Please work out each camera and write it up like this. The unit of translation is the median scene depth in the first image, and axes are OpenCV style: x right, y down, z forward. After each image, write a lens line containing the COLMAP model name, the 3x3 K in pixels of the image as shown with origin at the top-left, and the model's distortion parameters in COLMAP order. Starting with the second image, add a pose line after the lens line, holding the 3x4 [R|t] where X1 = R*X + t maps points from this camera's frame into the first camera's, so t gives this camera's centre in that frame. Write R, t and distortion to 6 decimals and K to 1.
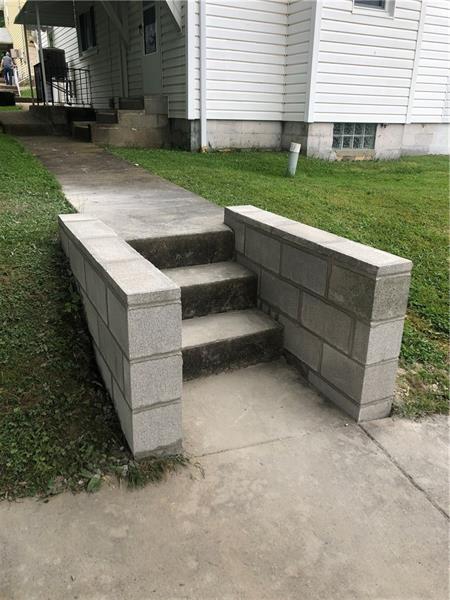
lens RADIAL K [[489.7, 0, 229.5], [0, 489.7, 299.3], [0, 0, 1]] dist [0.032077, -0.035599]
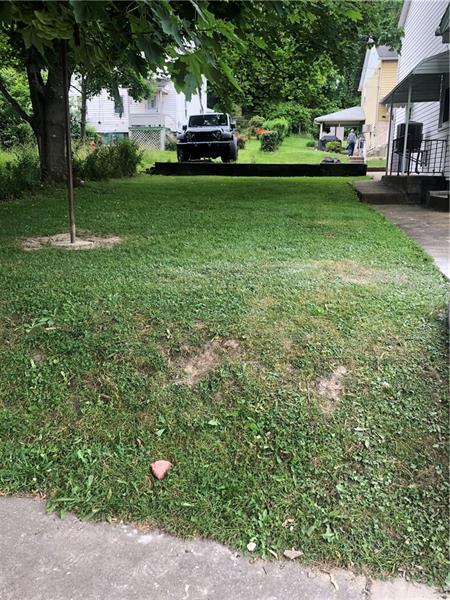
lens RADIAL K [[489.7, 0, 229.8], [0, 489.7, 298.6], [0, 0, 1]] dist [0.032077, -0.035599]
pose [[0.814049, 0.124299, -0.567340, -0.144640], [-0.192061, 0.979486, -0.060982, -0.012022], [0.548121, 0.158607, 0.821223, -0.061586]]
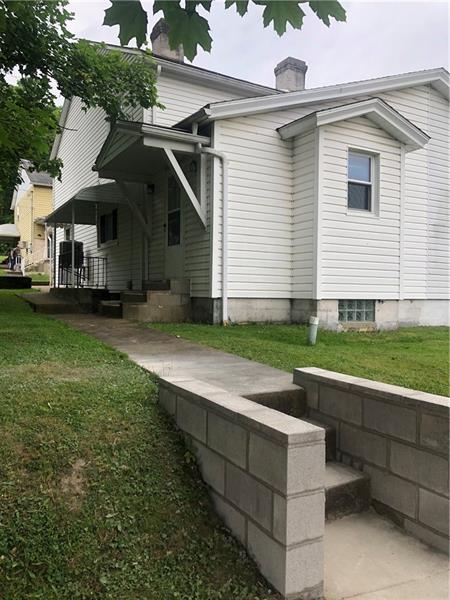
lens RADIAL K [[489.7, 0, 223.3], [0, 489.7, 297.1], [0, 0, 1]] dist [0.032077, -0.035599]
pose [[0.999319, -0.010204, 0.035473, -0.235224], [0.021801, 0.938657, -0.344163, 0.049040], [-0.029785, 0.344702, 0.938240, -0.138781]]
